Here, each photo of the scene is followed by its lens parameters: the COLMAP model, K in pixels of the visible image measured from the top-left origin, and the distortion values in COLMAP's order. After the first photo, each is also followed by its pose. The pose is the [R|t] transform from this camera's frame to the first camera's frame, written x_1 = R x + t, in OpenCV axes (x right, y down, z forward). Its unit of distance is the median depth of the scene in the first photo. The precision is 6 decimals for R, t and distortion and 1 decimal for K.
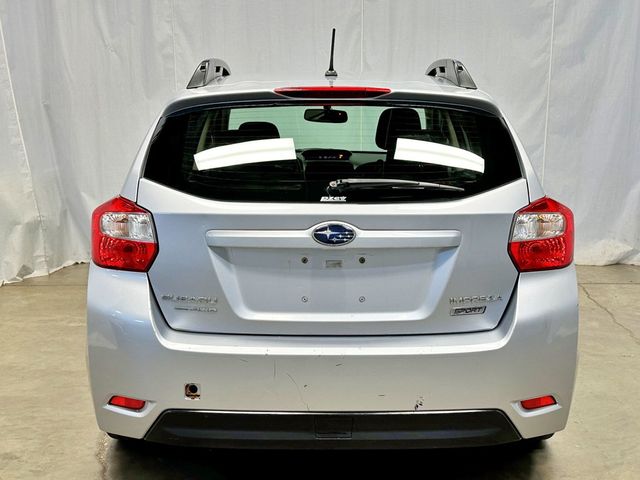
lens RADIAL K [[798.8, 0, 320.0], [0, 798.8, 240.0], [0, 0, 1]] dist [0.205729, -0.485144]
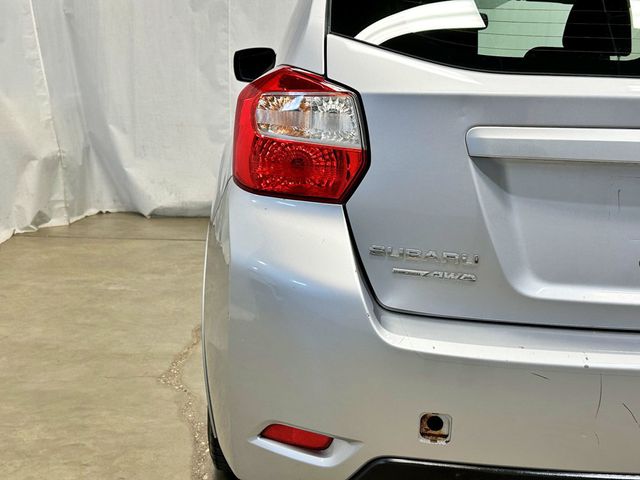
lens RADIAL K [[798.8, 0, 320.0], [0, 798.8, 240.0], [0, 0, 1]] dist [0.205729, -0.485144]
pose [[0.999323, 0.032103, 0.017980, -0.127820], [-0.032801, 0.998662, 0.039980, 0.023137], [-0.016673, -0.040542, 0.999039, 0.244655]]
